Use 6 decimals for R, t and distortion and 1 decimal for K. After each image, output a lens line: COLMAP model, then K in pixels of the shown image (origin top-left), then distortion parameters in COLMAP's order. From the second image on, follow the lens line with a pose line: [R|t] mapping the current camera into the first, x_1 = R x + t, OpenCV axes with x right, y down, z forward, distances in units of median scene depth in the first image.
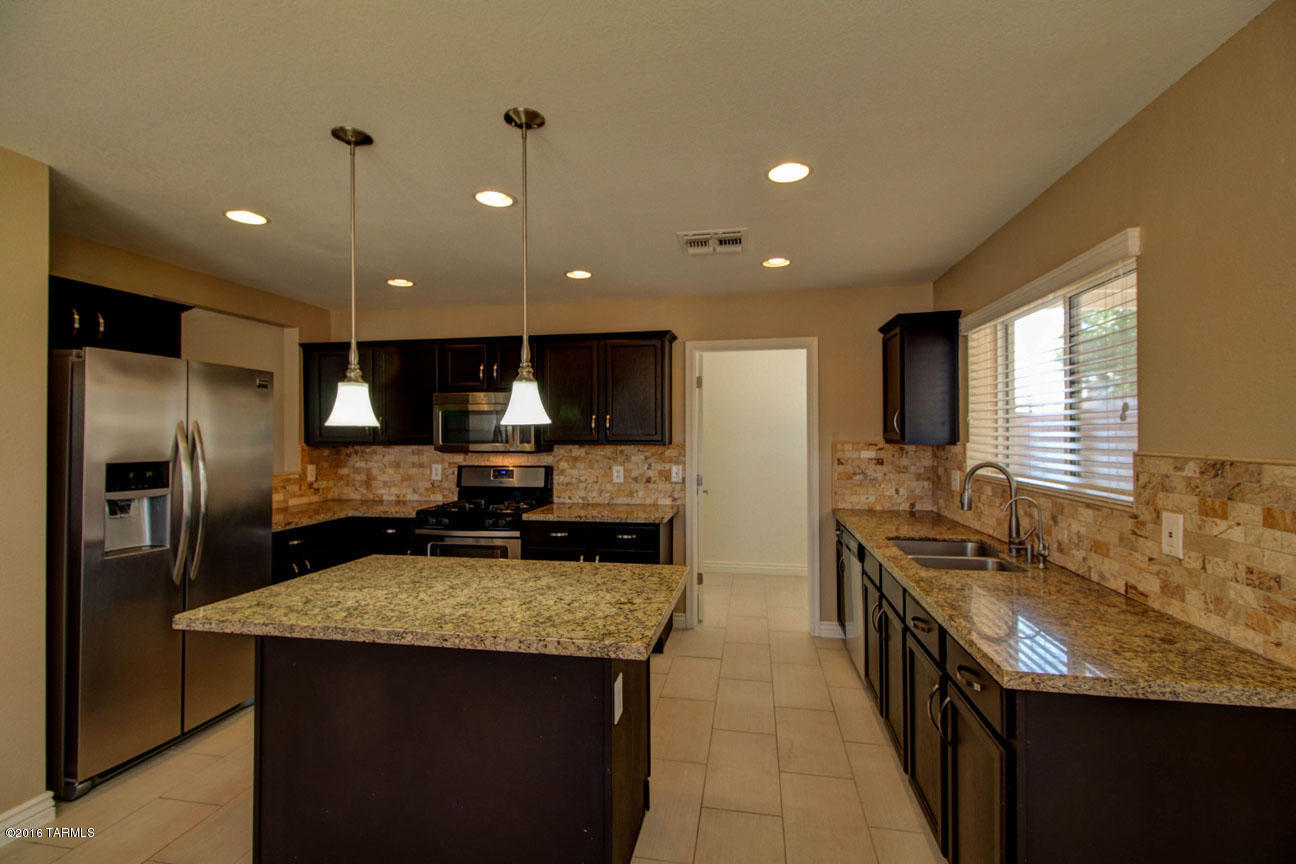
lens RADIAL K [[592.0, 0, 640.7], [0, 592.0, 427.3], [0, 0, 1]] dist [0.023396, -0.013587]
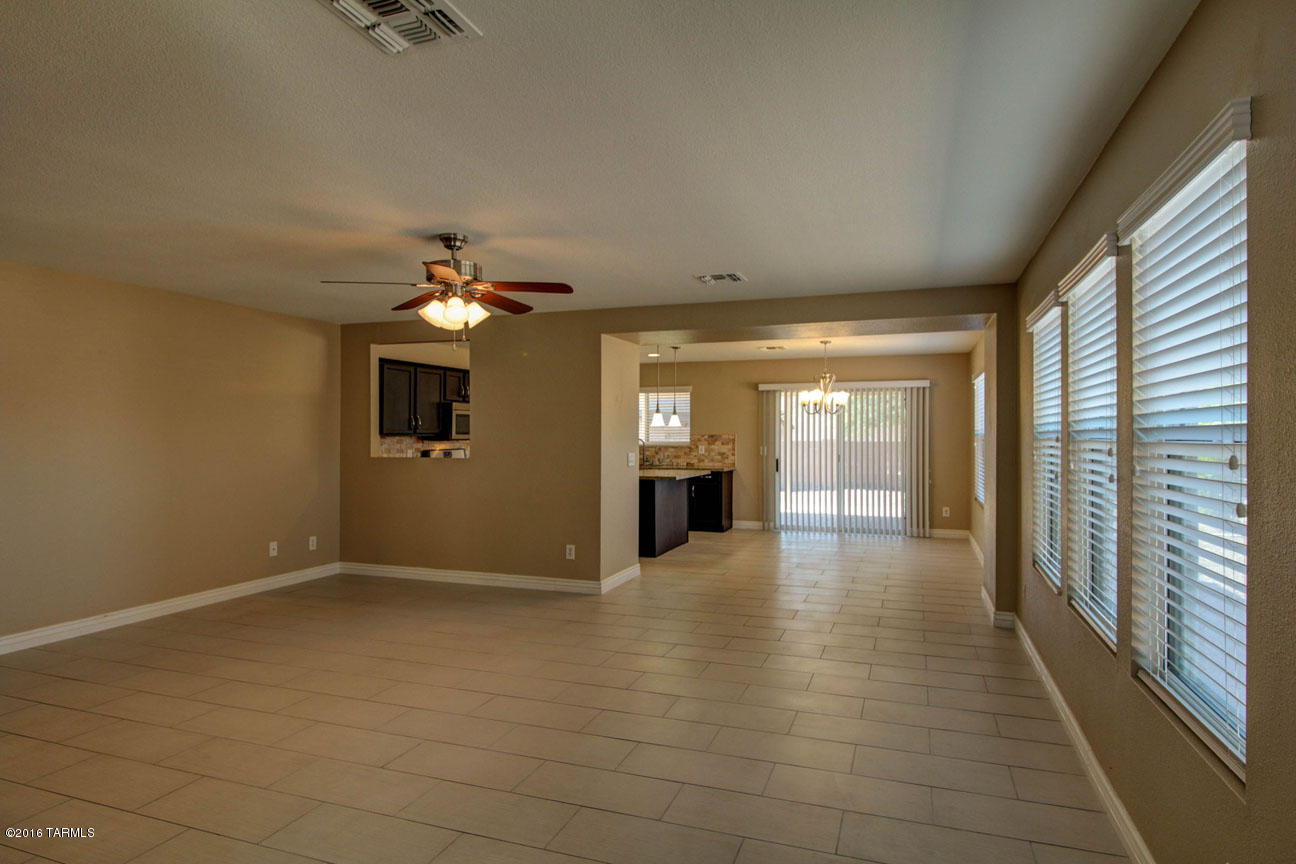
lens RADIAL K [[742.7, 0, 644.8], [0, 742.7, 431.7], [0, 0, 1]] dist [0.002867, 0.000146]
pose [[0.168408, 0.005264, 0.985703, -2.689194], [-0.010867, 0.999935, -0.003483, 0.025864], [-0.985657, -0.010125, 0.168454, 0.202893]]
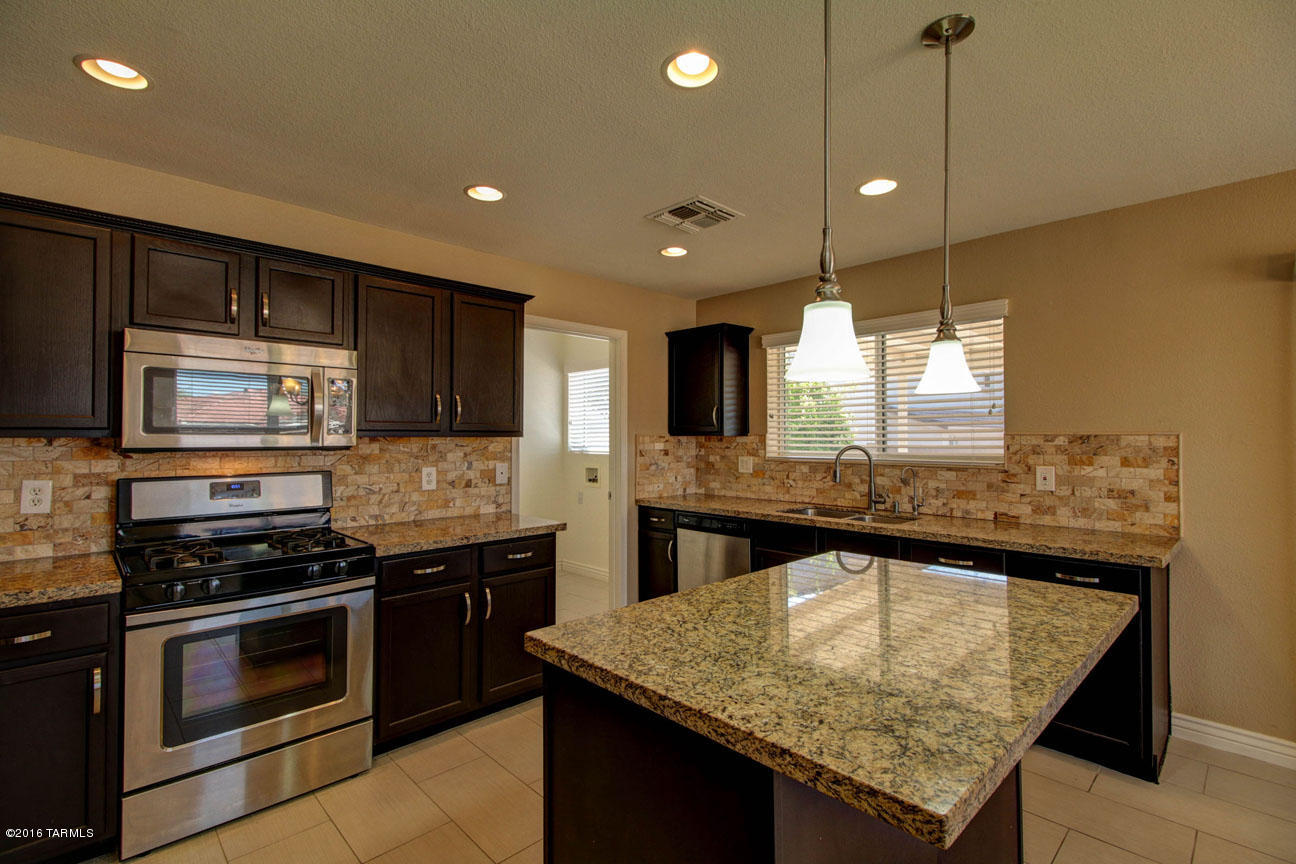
lens RADIAL K [[592.0, 0, 650.2], [0, 592.0, 430.0], [0, 0, 1]] dist [0.023396, -0.013587]
pose [[0.579041, 0.013137, 0.815193, -0.601812], [-0.009111, 0.999912, -0.009642, 0.031775], [-0.815248, -0.001844, 0.579109, 0.460247]]
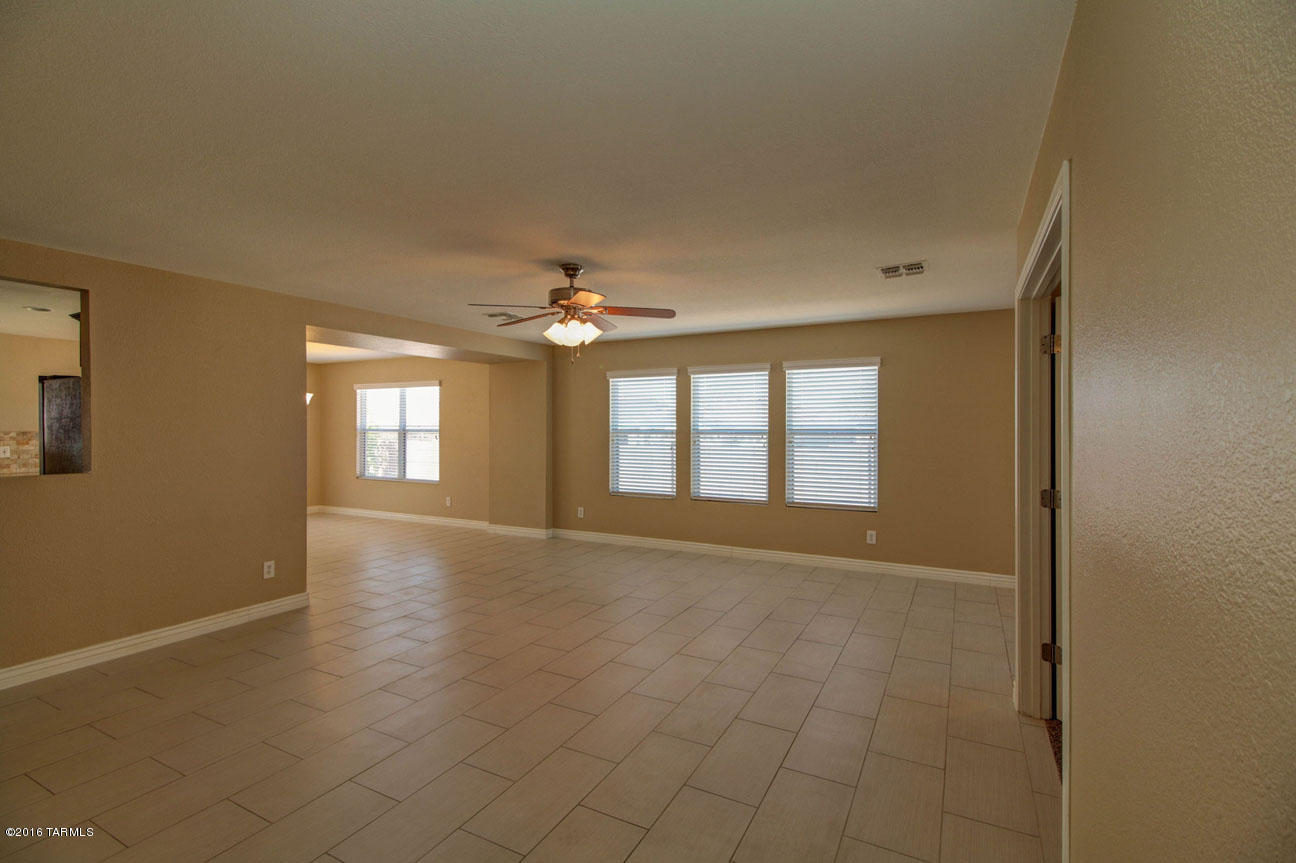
lens RADIAL K [[592.0, 0, 640.3], [0, 592.0, 430.9], [0, 0, 1]] dist [0.023396, -0.013587]
pose [[-0.950476, -0.001105, 0.310795, -2.063362], [-0.001076, 0.999999, 0.000265, 0.019504], [-0.310795, -0.000083, -0.950477, 1.667686]]
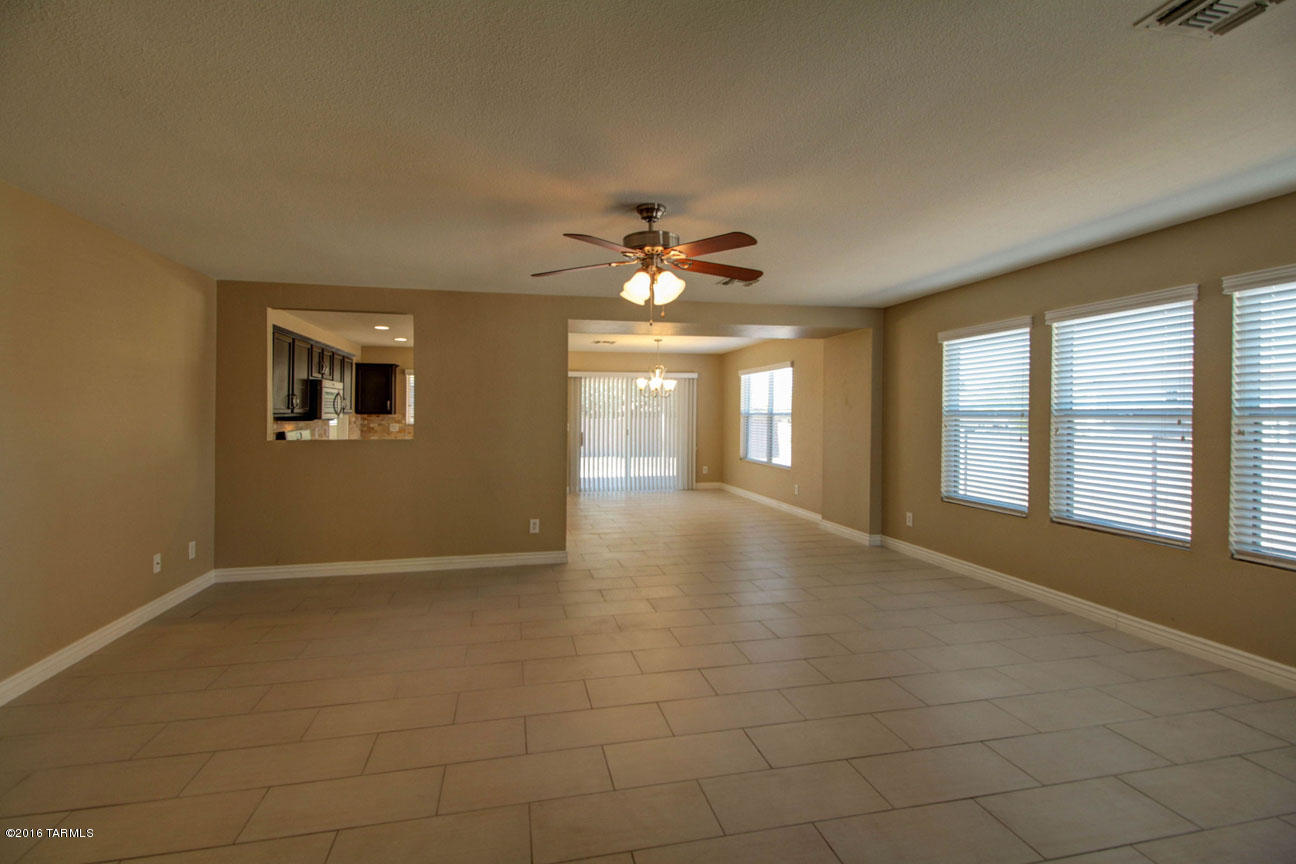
lens RADIAL K [[592.0, 0, 640.6], [0, 592.0, 425.4], [0, 0, 1]] dist [0.023396, -0.013587]
pose [[-0.386973, -0.015978, 0.921953, -2.420576], [-0.006565, 0.999872, 0.014573, 0.034076], [-0.922068, -0.000413, -0.387028, 1.042511]]
